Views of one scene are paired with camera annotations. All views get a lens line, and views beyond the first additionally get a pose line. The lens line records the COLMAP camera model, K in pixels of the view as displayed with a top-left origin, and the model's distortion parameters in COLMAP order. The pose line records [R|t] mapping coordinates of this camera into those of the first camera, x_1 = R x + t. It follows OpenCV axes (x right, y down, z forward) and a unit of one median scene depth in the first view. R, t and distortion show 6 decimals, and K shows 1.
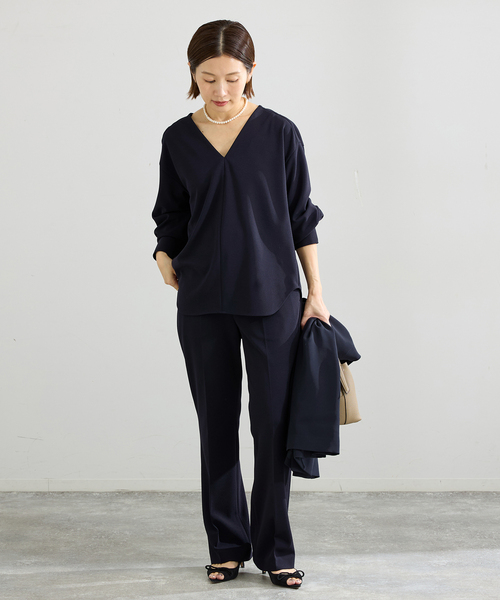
lens RADIAL K [[1167.7, 0, 263.4], [0, 1167.7, 309.8], [0, 0, 1]] dist [0.013129, 0.000000]
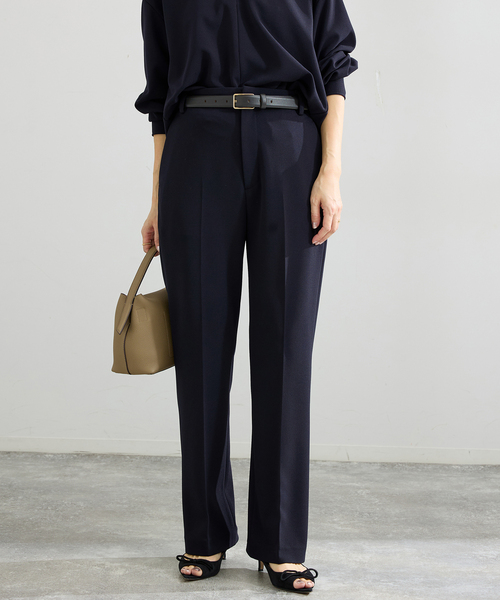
lens RADIAL K [[1136.1, 0, 248.2], [0, 1136.1, 299.7], [0, 0, 1]] dist [0.006307, 0.000000]
pose [[0.999602, 0.028219, 0.000417, -0.008466], [-0.028221, 0.999577, 0.006971, 0.044651], [-0.000220, -0.006980, 0.999976, 0.234064]]
